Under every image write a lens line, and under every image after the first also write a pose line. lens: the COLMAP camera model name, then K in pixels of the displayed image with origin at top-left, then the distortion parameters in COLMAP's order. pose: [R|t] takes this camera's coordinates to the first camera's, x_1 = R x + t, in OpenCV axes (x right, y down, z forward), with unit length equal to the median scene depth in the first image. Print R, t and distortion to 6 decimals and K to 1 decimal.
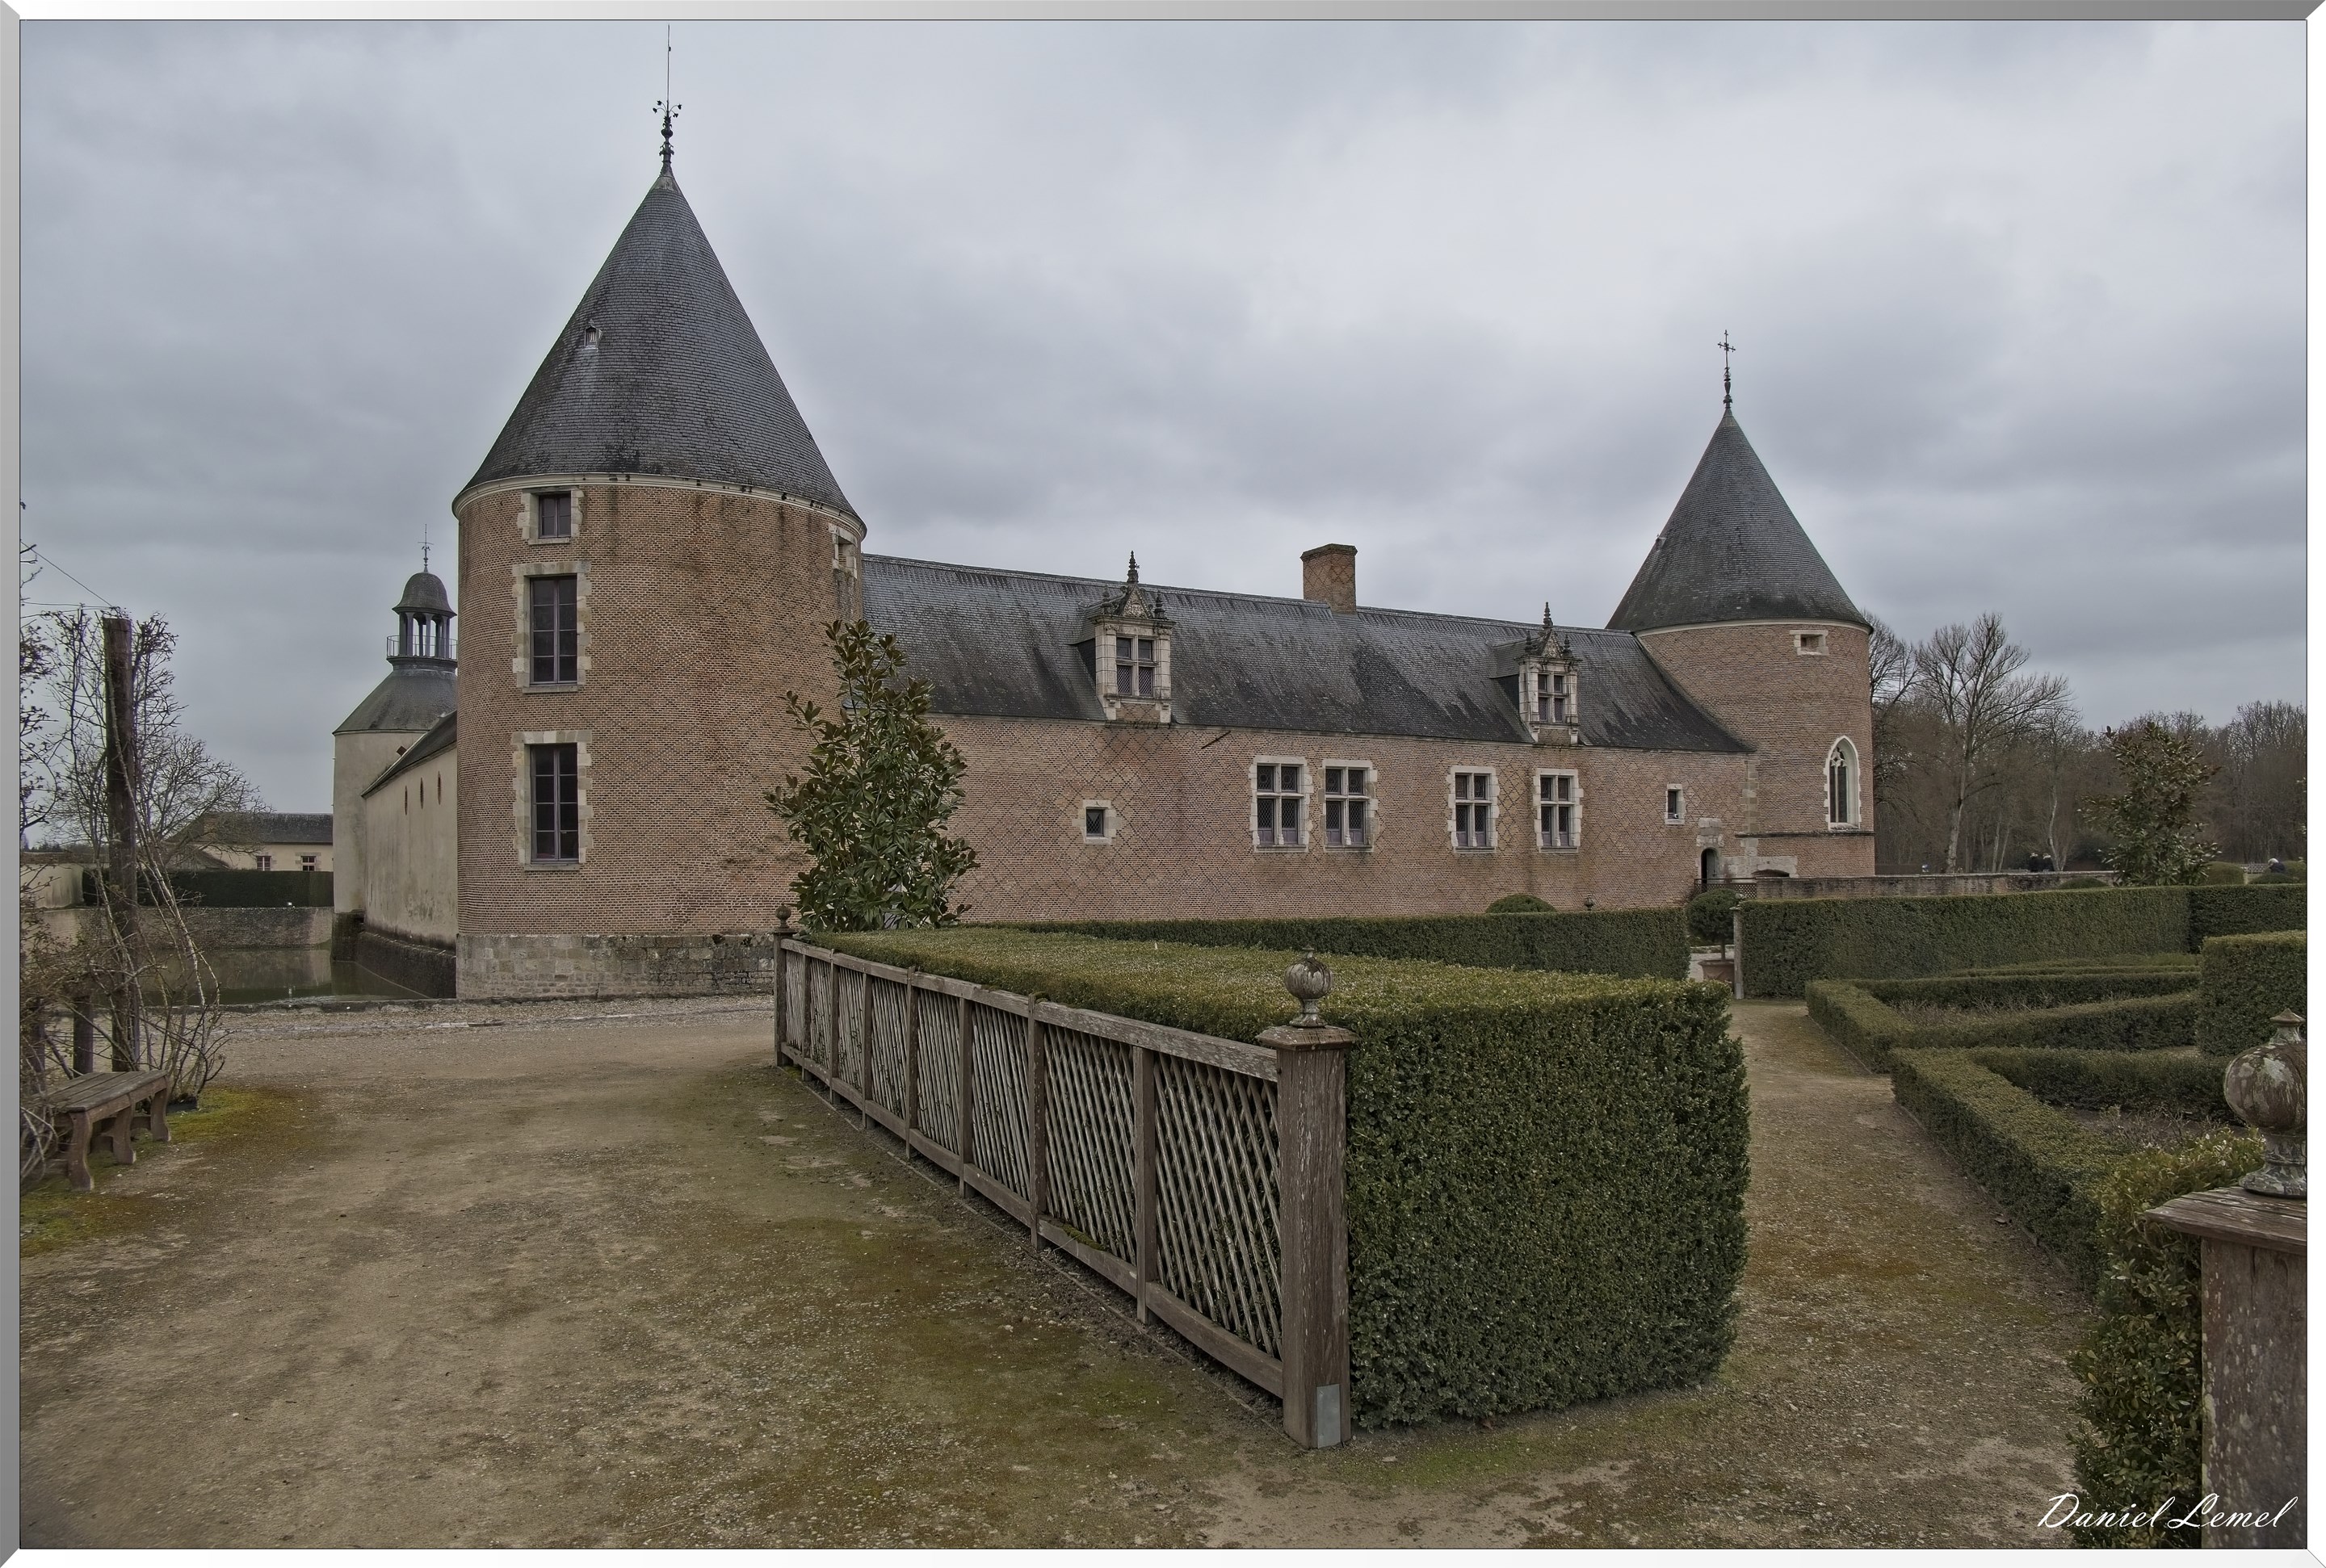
lens RADIAL K [[1522.7, 0, 1142.3], [0, 1522.7, 857.8], [0, 0, 1]] dist [0.005205, -0.006098]
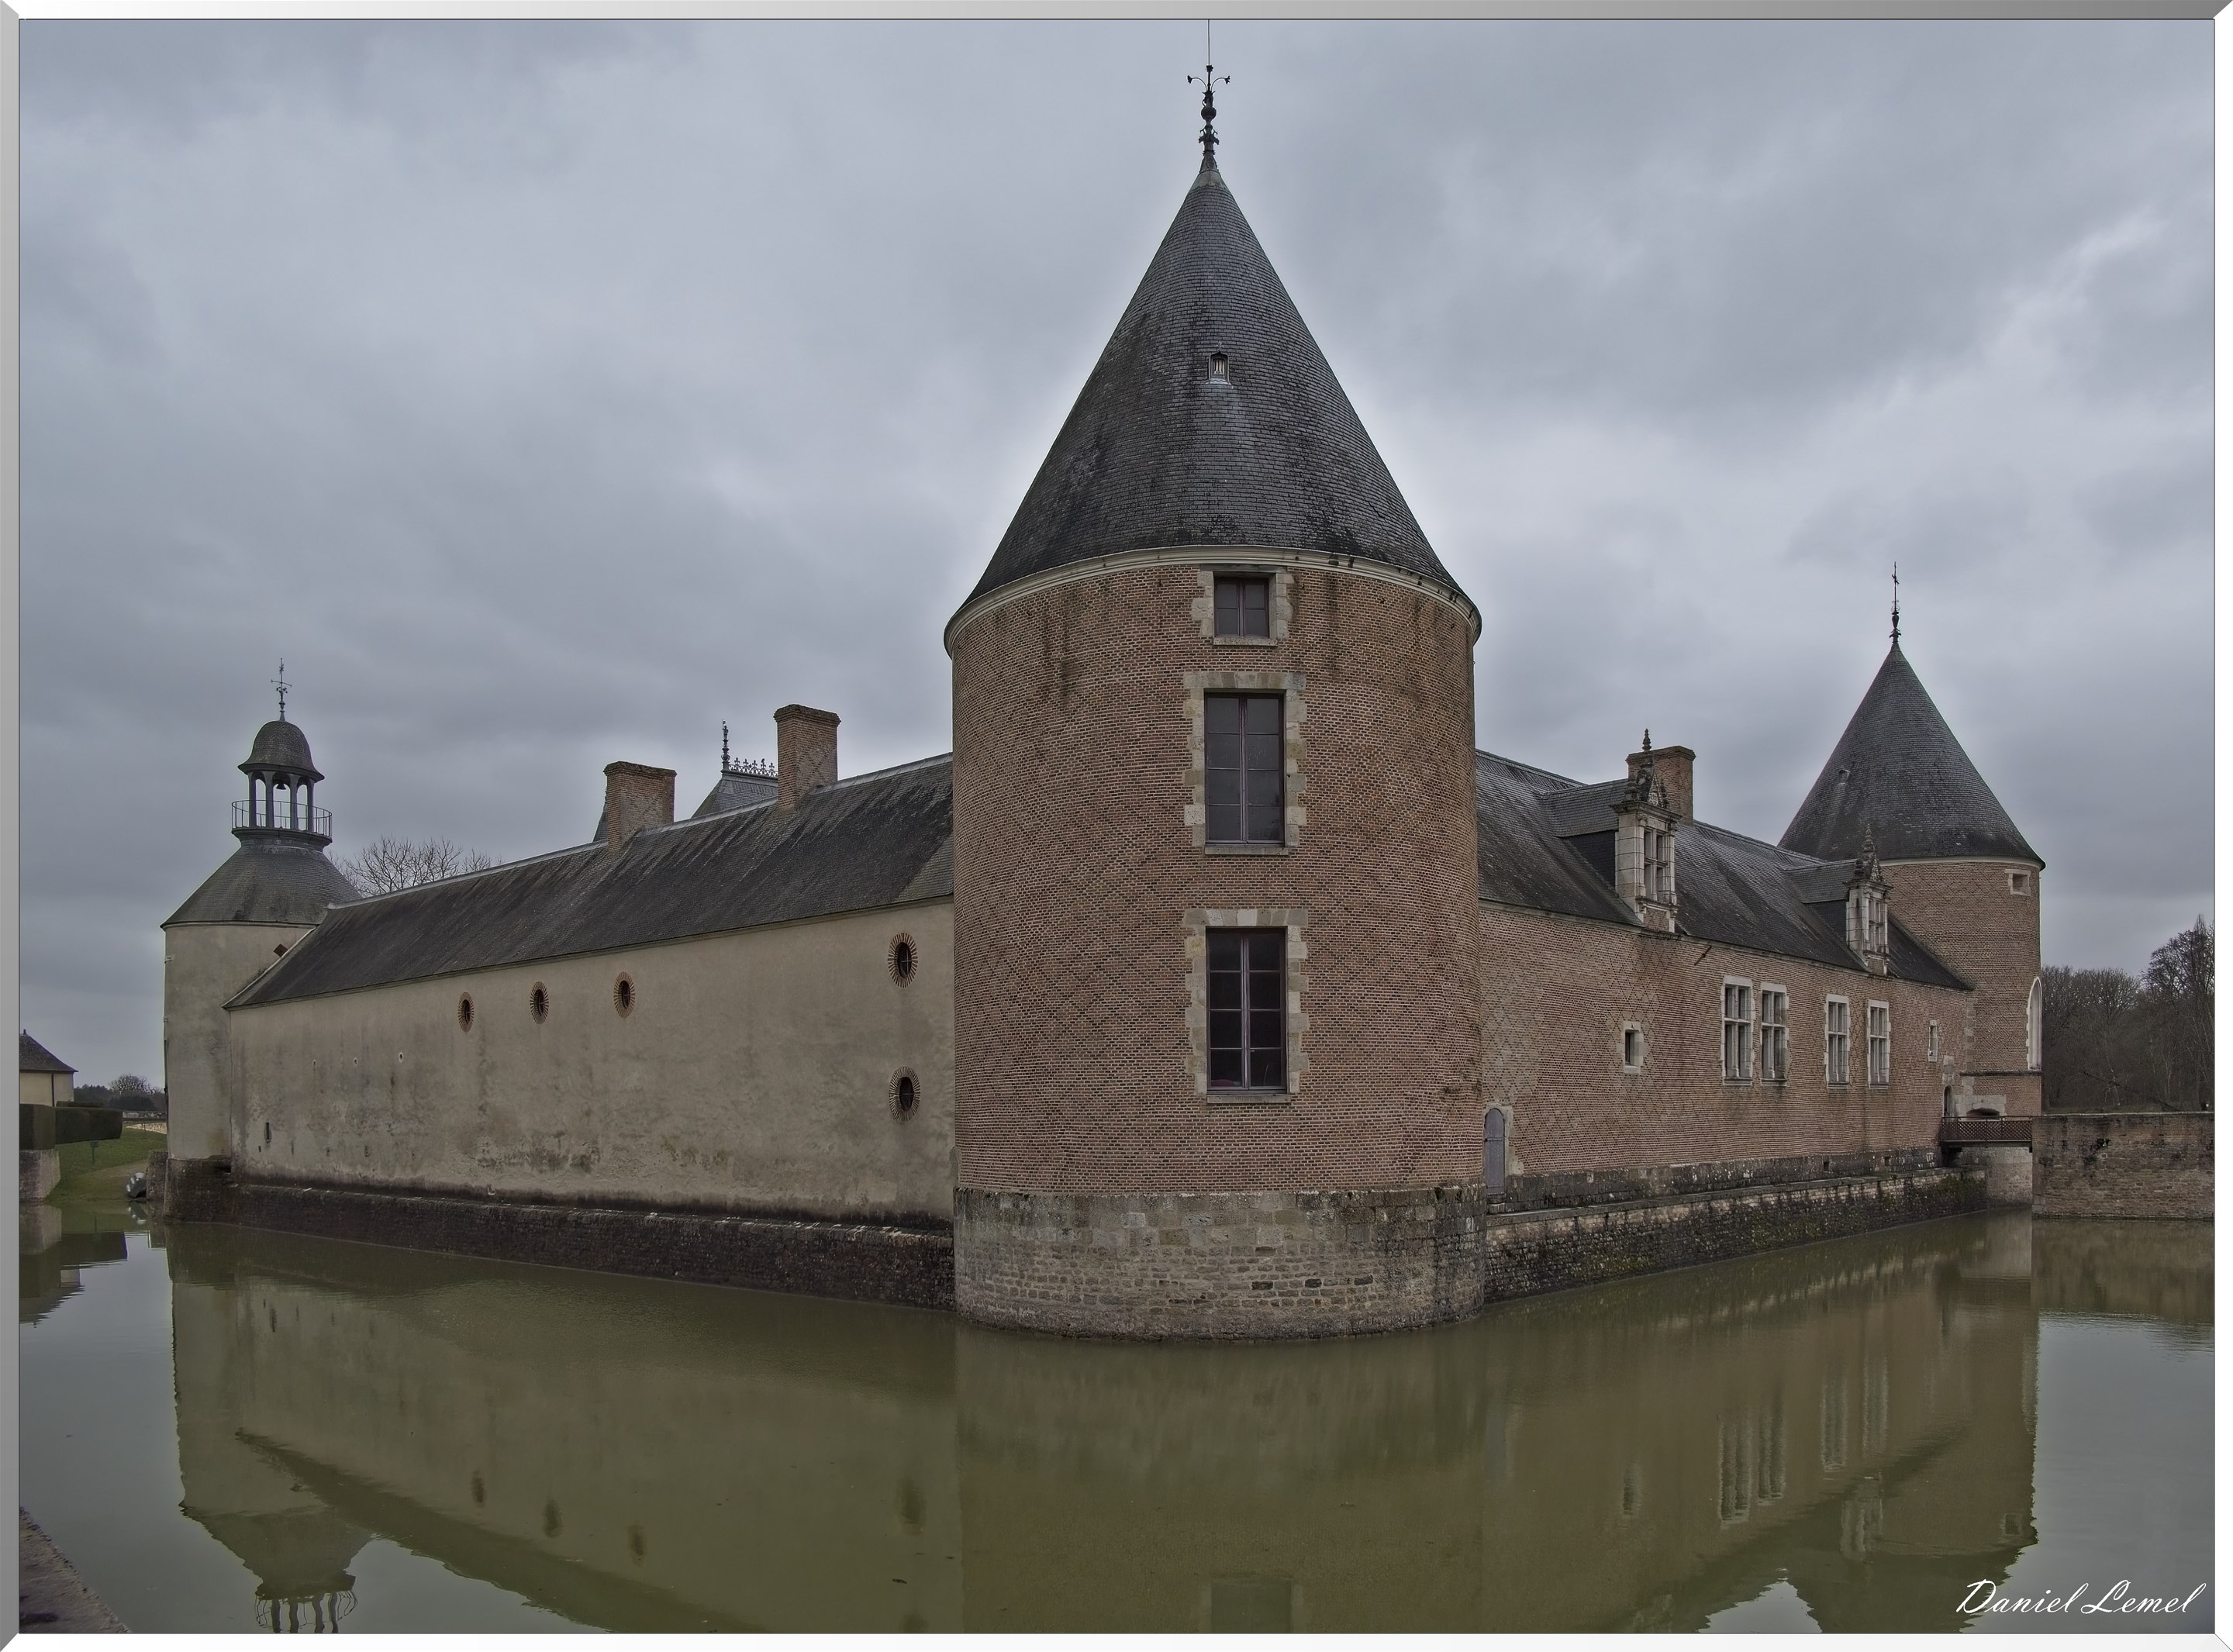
lens RADIAL K [[1493.5, 0, 1120.9], [0, 1493.5, 1161.0], [0, 0, 1]] dist [-0.005965, 0.003917]
pose [[0.960336, -0.007542, 0.278744, -0.515838], [-0.004398, 0.999100, 0.042183, 0.005166], [-0.278812, -0.041736, 0.959438, 0.268619]]
